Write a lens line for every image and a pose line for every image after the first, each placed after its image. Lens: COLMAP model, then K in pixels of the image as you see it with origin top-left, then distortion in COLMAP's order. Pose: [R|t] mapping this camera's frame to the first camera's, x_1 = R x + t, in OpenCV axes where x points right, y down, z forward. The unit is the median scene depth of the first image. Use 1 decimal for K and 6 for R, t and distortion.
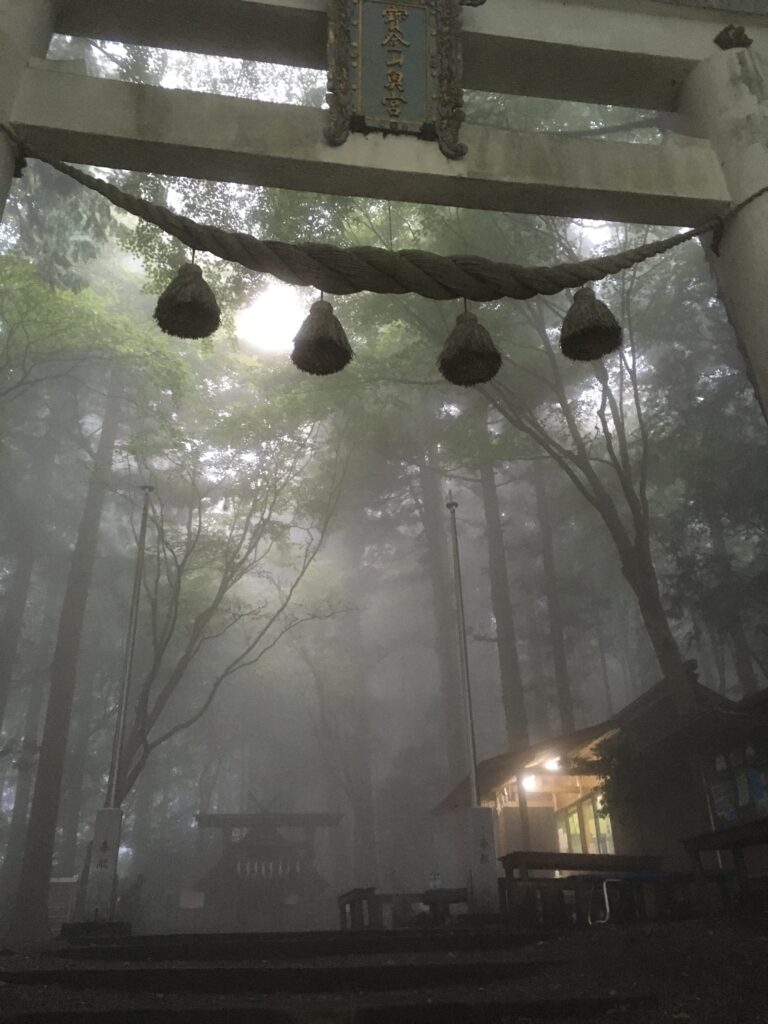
lens RADIAL K [[873.1, 0, 382.0], [0, 873.1, 520.4], [0, 0, 1]] dist [0.089515, -0.110870]
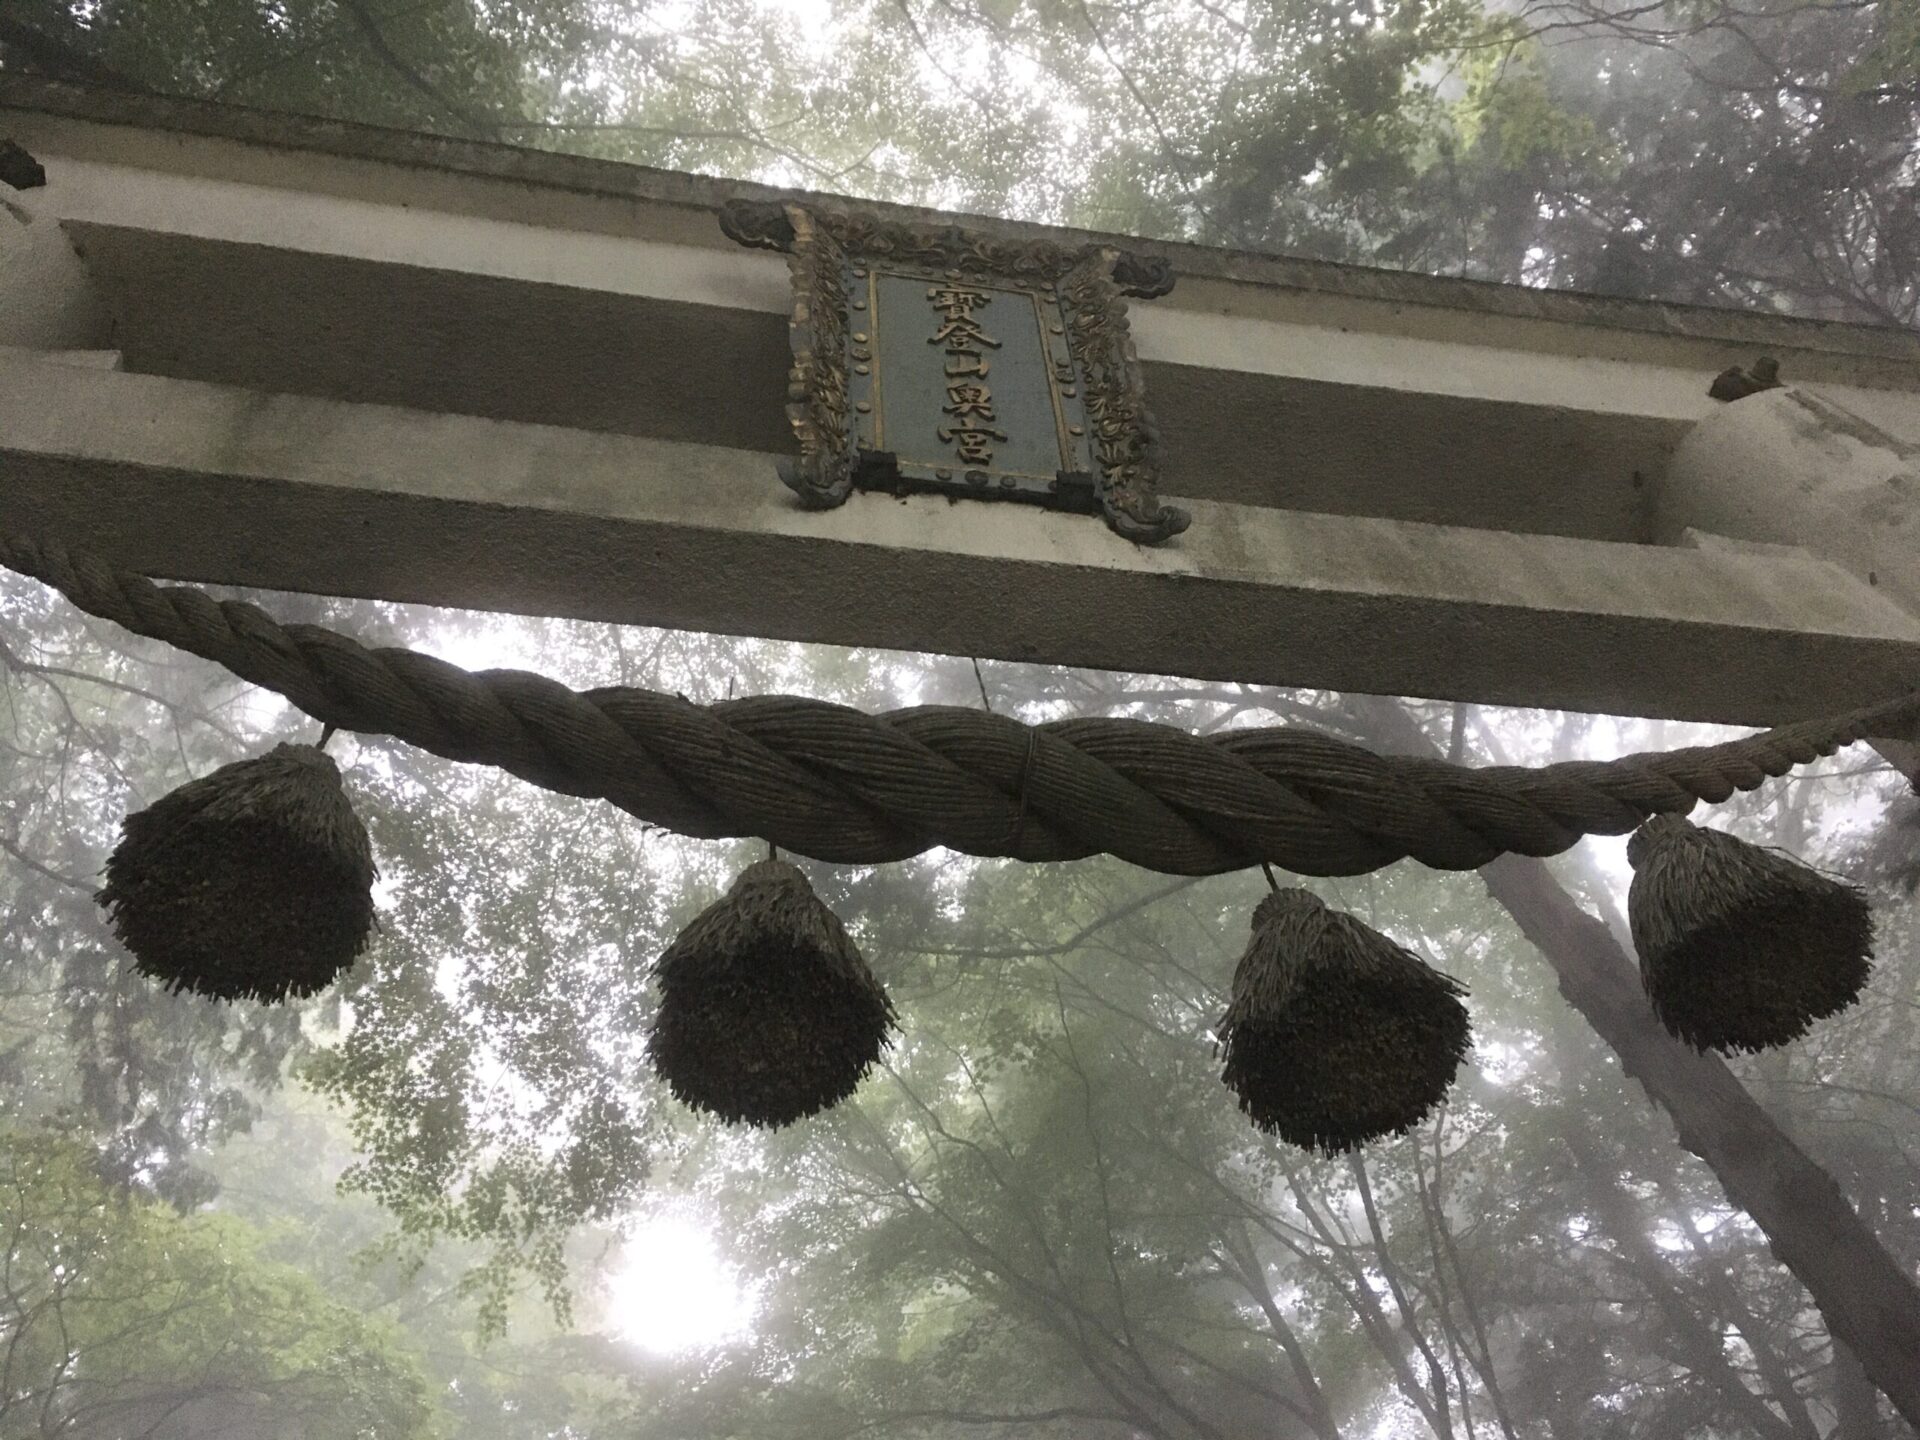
lens RADIAL K [[1637.1, 0, 956.3], [0, 1637.1, 743.3], [0, 0, 1]] dist [0.089515, -0.110870]
pose [[0.997982, -0.039364, 0.049832, -0.030685], [0.060049, 0.840270, -0.538832, 0.003406], [-0.020661, 0.540737, 0.840938, 0.468987]]
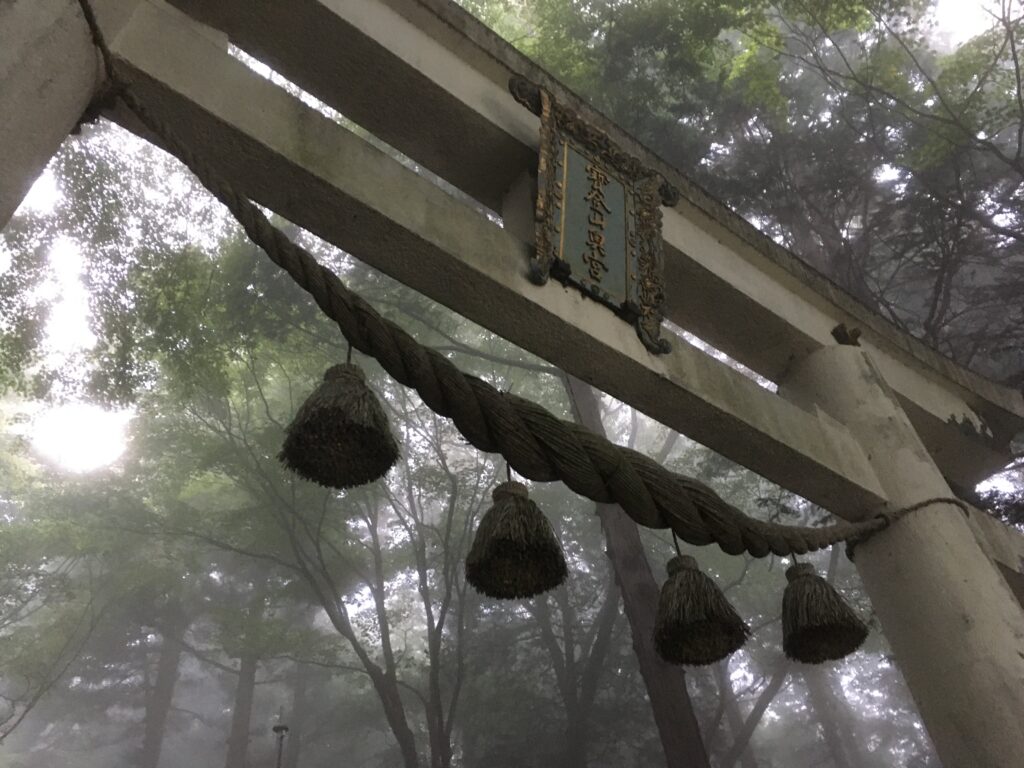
lens RADIAL K [[876.9, 0, 505.7], [0, 876.9, 381.7], [0, 0, 1]] dist [0.058915, -0.007671]
pose [[0.876804, 0.321932, 0.357175, -0.285896], [-0.173755, 0.904735, -0.388926, -0.057951], [-0.448356, 0.278951, 0.849213, 0.383649]]
